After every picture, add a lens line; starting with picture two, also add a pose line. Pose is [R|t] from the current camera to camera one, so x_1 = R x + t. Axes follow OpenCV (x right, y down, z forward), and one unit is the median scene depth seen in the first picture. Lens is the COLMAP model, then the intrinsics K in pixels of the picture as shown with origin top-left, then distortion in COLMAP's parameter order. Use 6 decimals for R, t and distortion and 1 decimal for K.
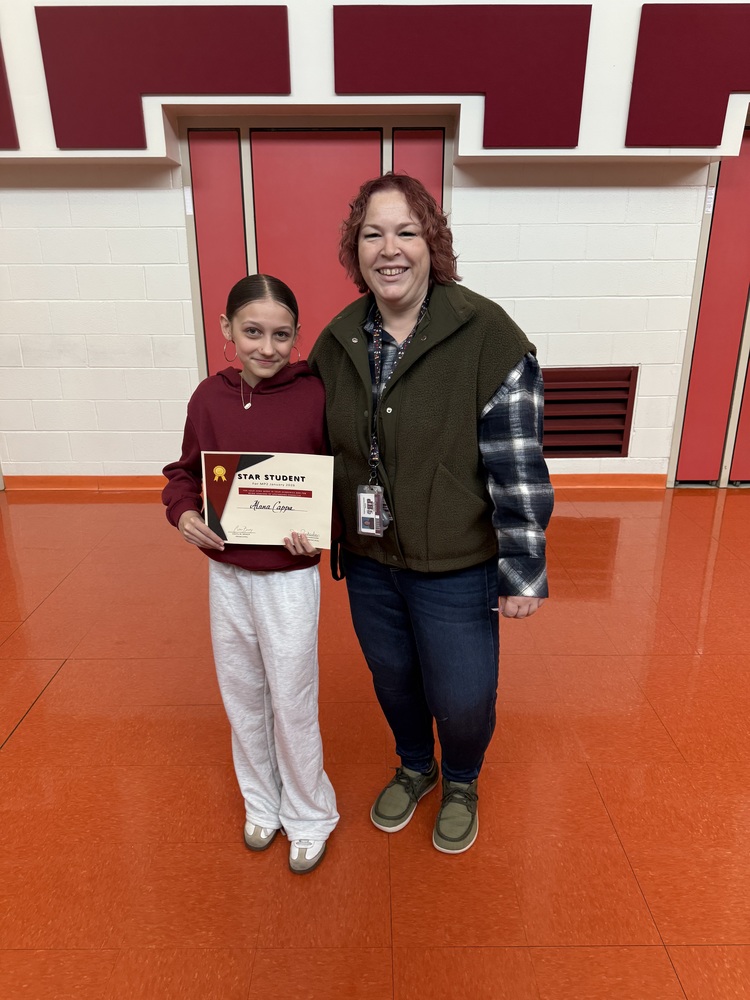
lens RADIAL K [[704.3, 0, 378.8], [0, 704.3, 497.2], [0, 0, 1]] dist [0.020545, -0.022903]
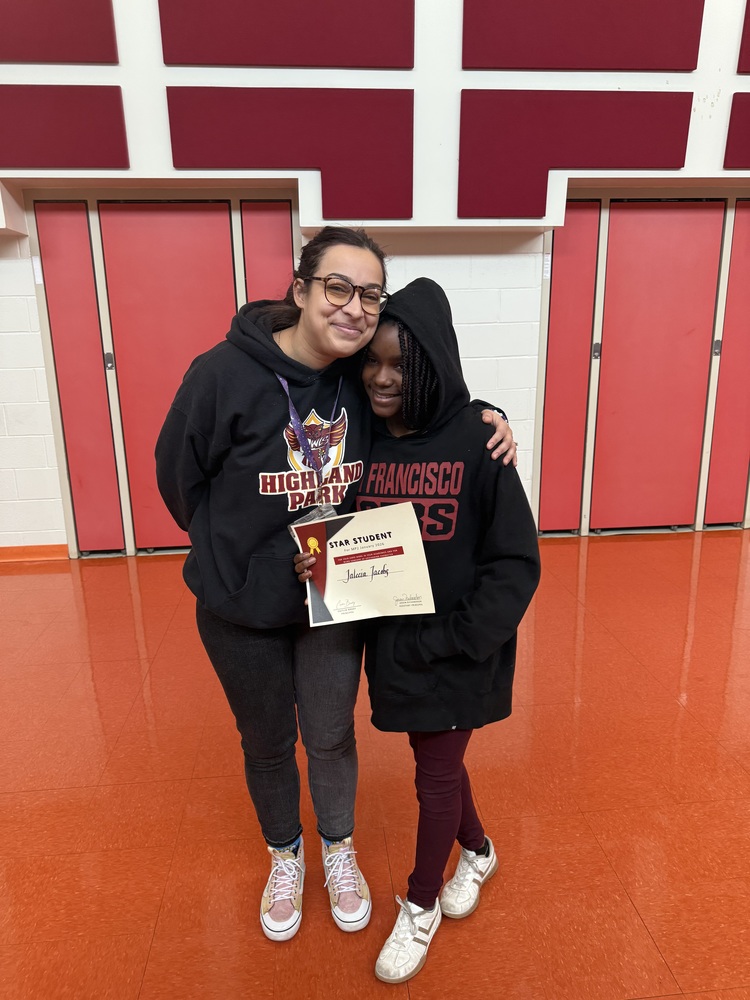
lens RADIAL K [[704.3, 0, 376.0], [0, 704.3, 498.3], [0, 0, 1]] dist [0.020545, -0.022903]
pose [[0.995947, -0.034506, 0.083058, 0.115282], [0.040793, 0.996332, -0.075224, -0.003812], [-0.080157, 0.078307, 0.993702, -0.005077]]
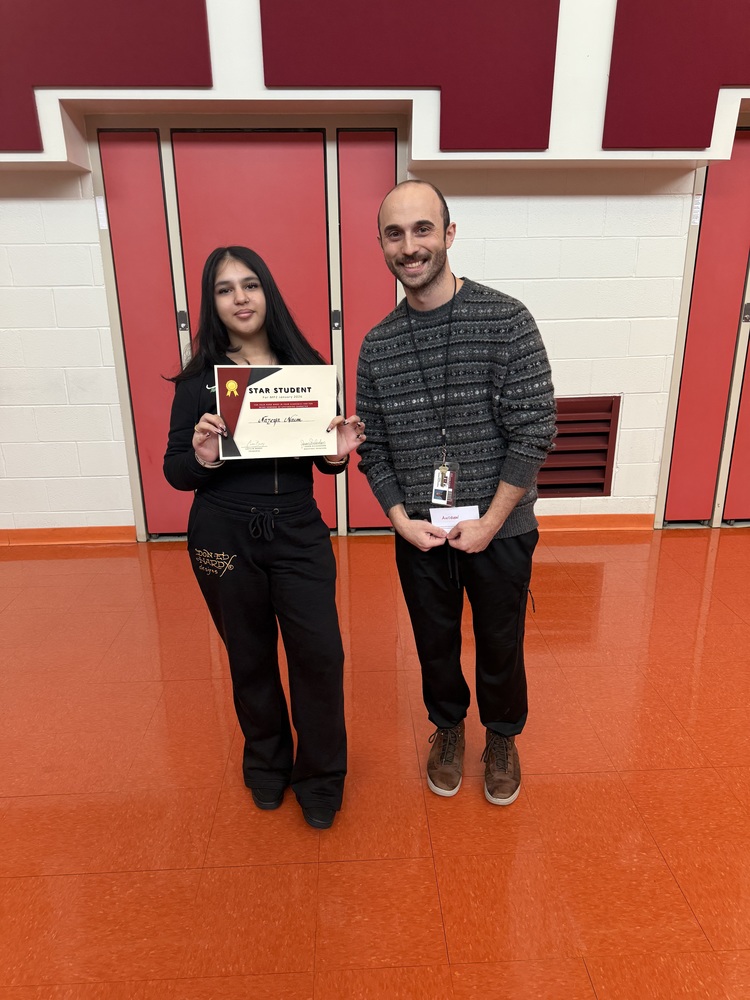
lens RADIAL K [[704.3, 0, 382.9], [0, 704.3, 497.6], [0, 0, 1]] dist [0.020545, -0.022903]
pose [[0.999069, -0.019384, 0.038553, 0.033531], [0.019913, 0.999712, -0.013381, -0.055675], [-0.038282, 0.014137, 0.999167, 0.134781]]
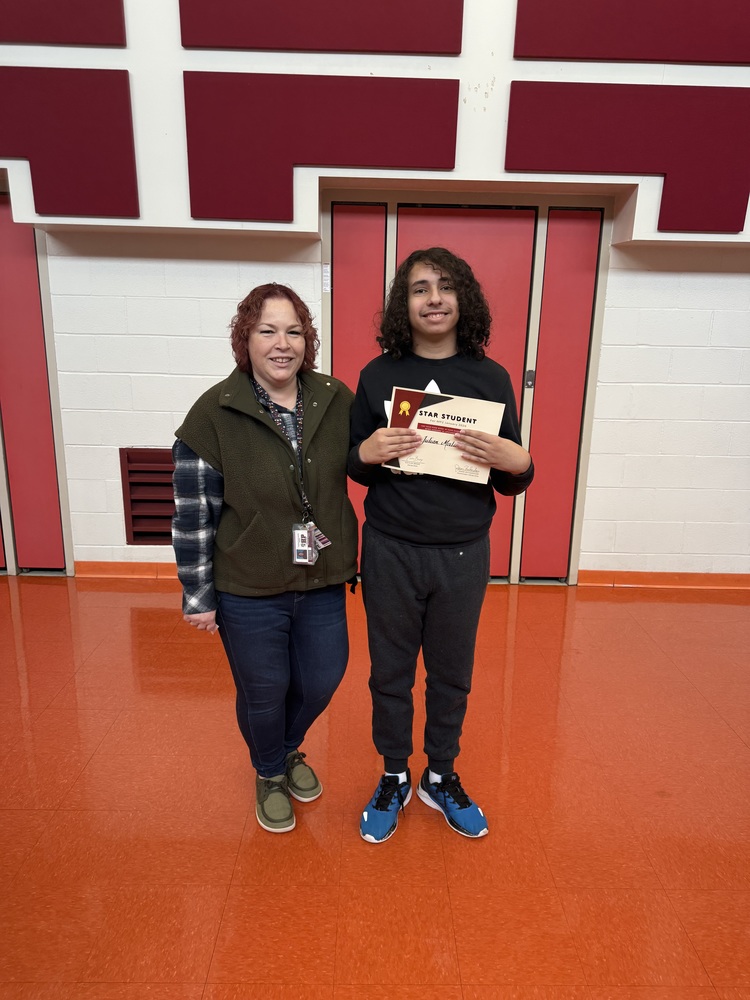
lens RADIAL K [[704.3, 0, 379.1], [0, 704.3, 500.3], [0, 0, 1]] dist [0.020545, -0.022903]
pose [[0.999620, 0.023496, 0.014422, 0.544109], [-0.022291, 0.996648, -0.078712, -0.054965], [-0.016223, 0.078360, 0.996793, 0.093070]]
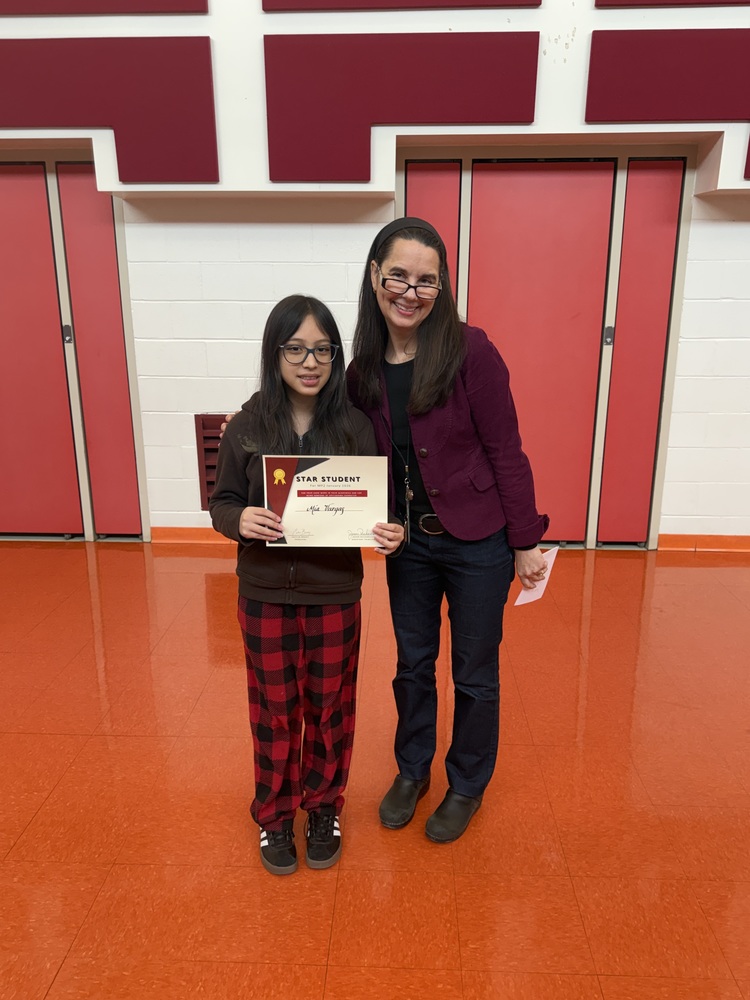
lens RADIAL K [[767.5, 0, 374.8], [0, 767.5, 500.8], [0, 0, 1]] dist [0.024476, -0.030218]
pose [[0.998872, 0.015966, -0.044719, 0.497654], [-0.018556, 0.998139, -0.058096, -0.015957], [0.043708, 0.058860, 0.997309, 0.012955]]
